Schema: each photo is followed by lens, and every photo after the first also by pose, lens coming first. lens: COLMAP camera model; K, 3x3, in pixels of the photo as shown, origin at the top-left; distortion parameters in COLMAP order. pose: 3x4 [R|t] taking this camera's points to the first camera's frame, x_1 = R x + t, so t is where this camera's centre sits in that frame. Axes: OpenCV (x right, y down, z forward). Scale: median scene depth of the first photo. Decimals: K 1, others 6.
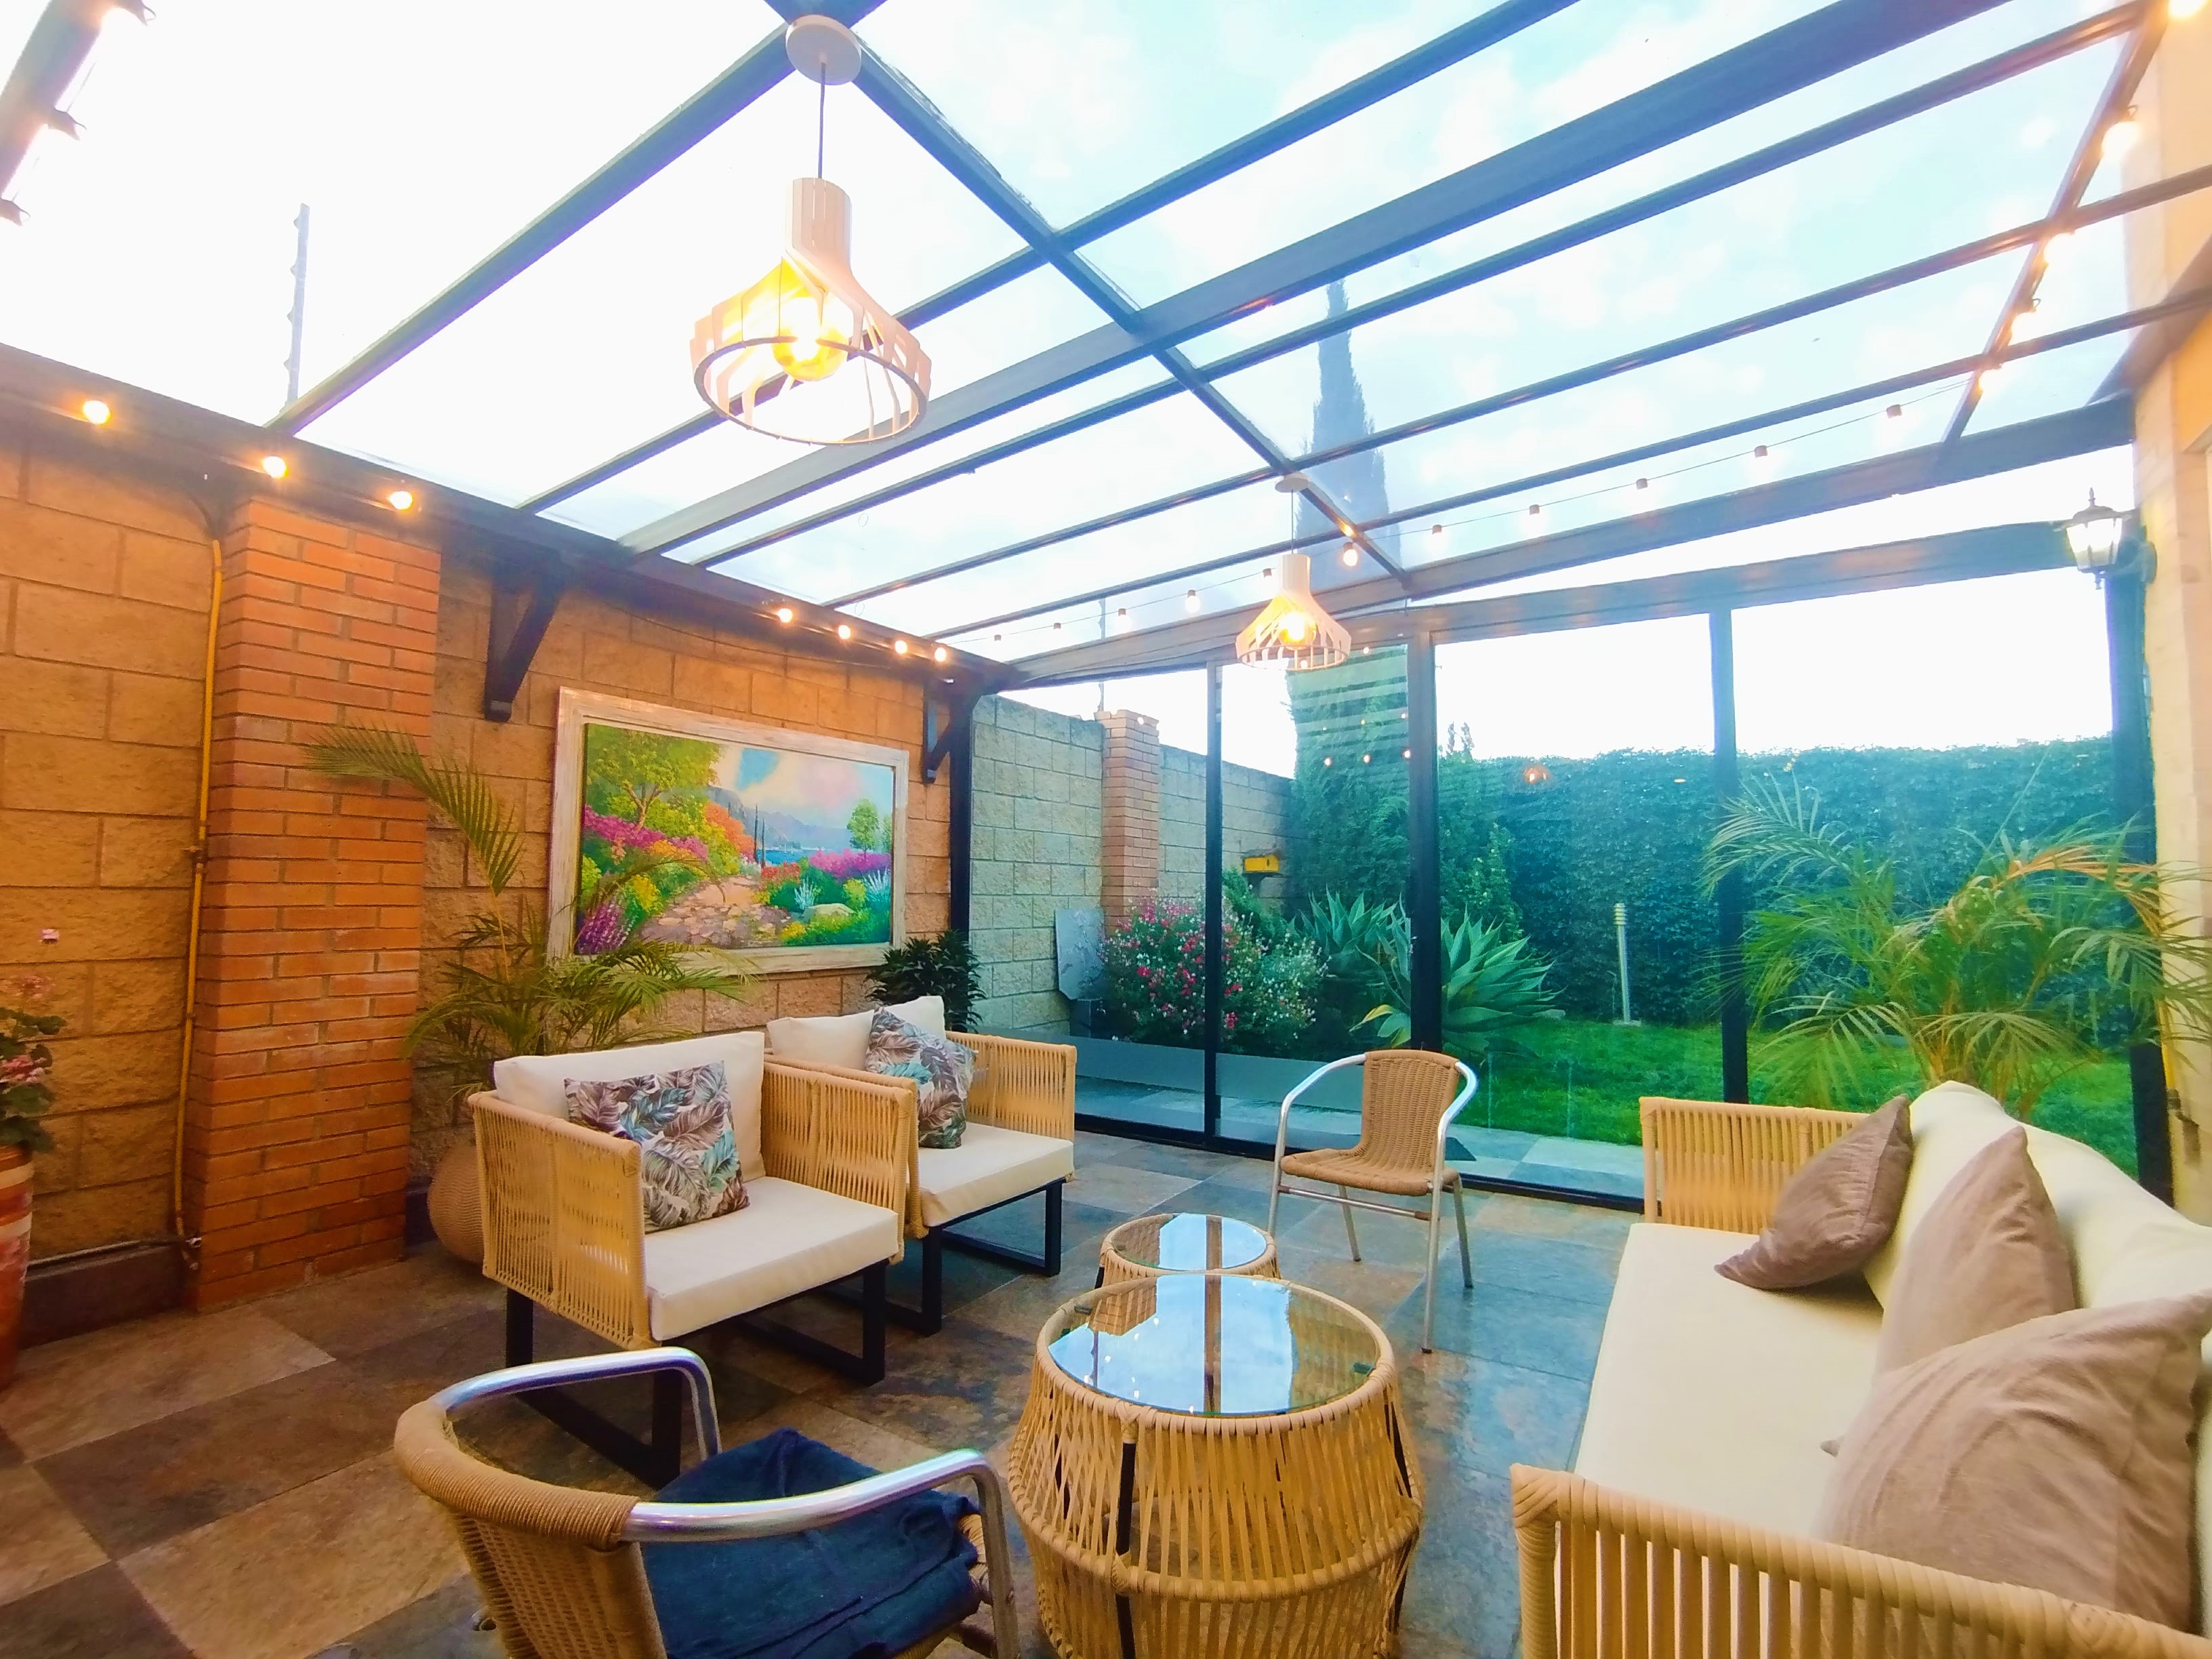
lens RADIAL K [[1005.0, 0, 1099.1], [0, 1005.0, 836.1], [0, 0, 1]] dist [-0.012997, 0.000480]
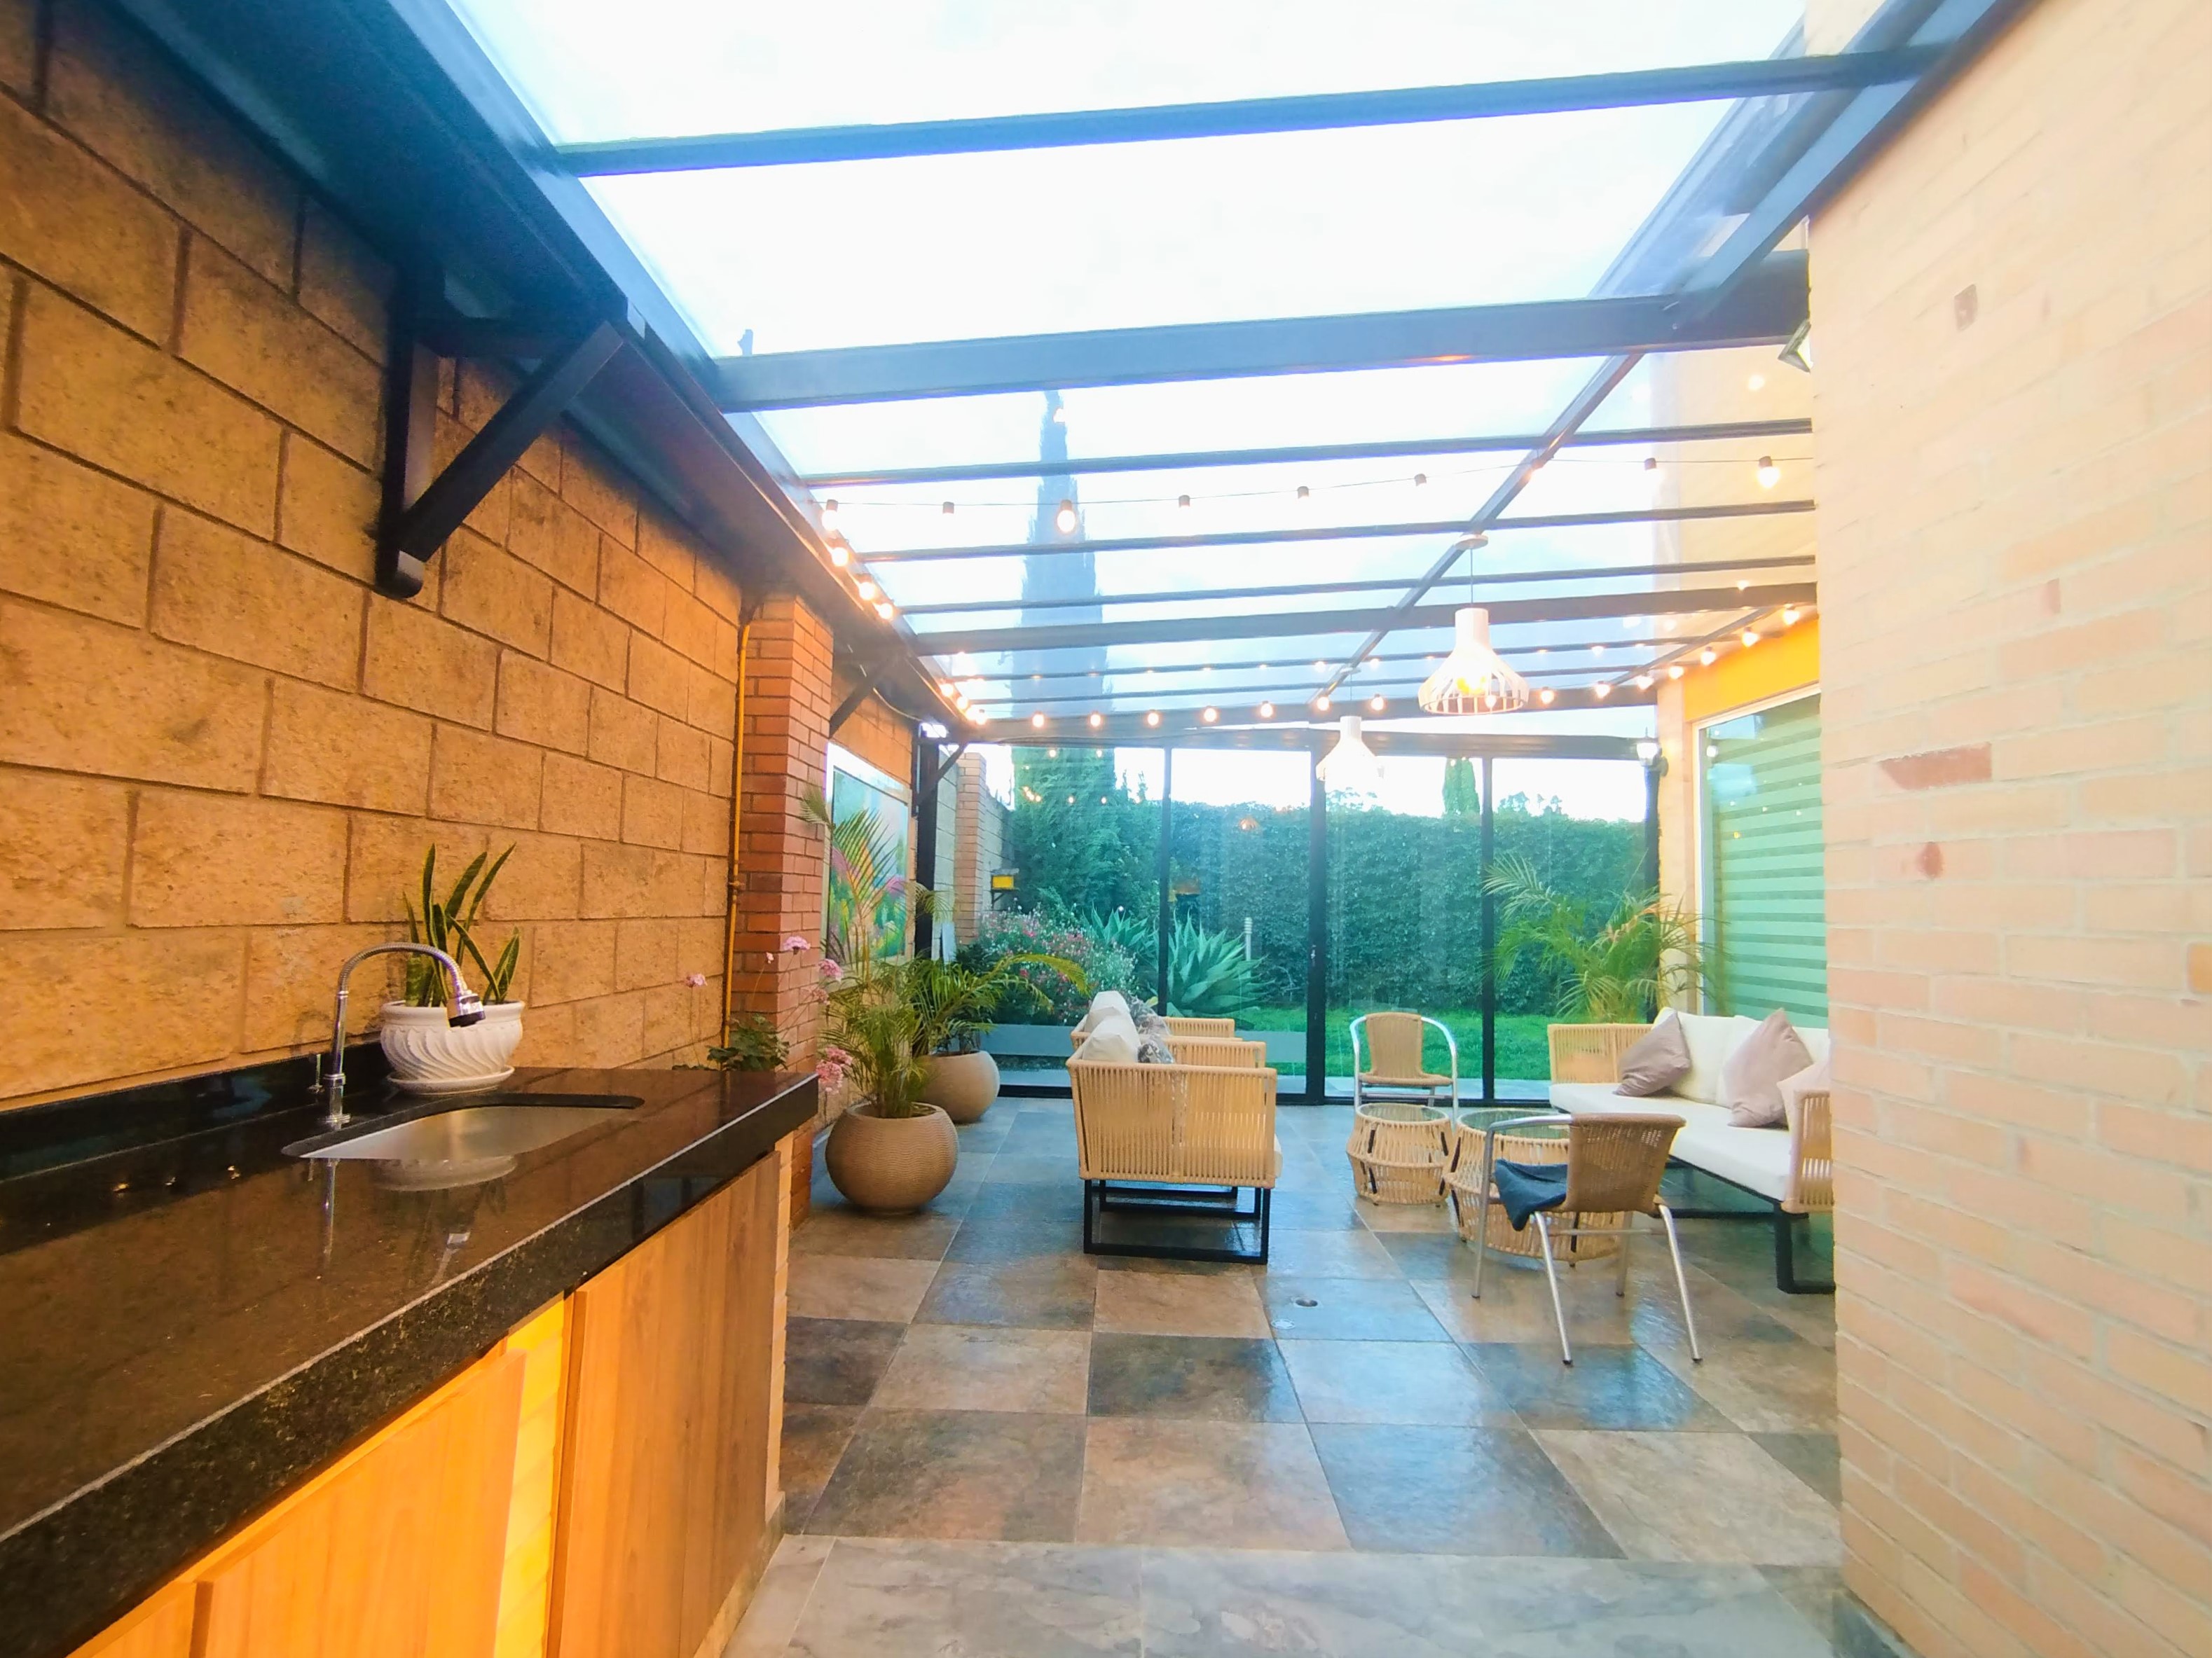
lens RADIAL K [[1004.8, 0, 1120.3], [0, 1004.8, 829.5], [0, 0, 1]] dist [-0.012997, 0.000480]
pose [[0.863737, 0.049580, 0.501497, -0.378922], [-0.044305, 0.998766, -0.022434, -0.015325], [-0.501991, -0.002842, 0.864868, -0.100570]]
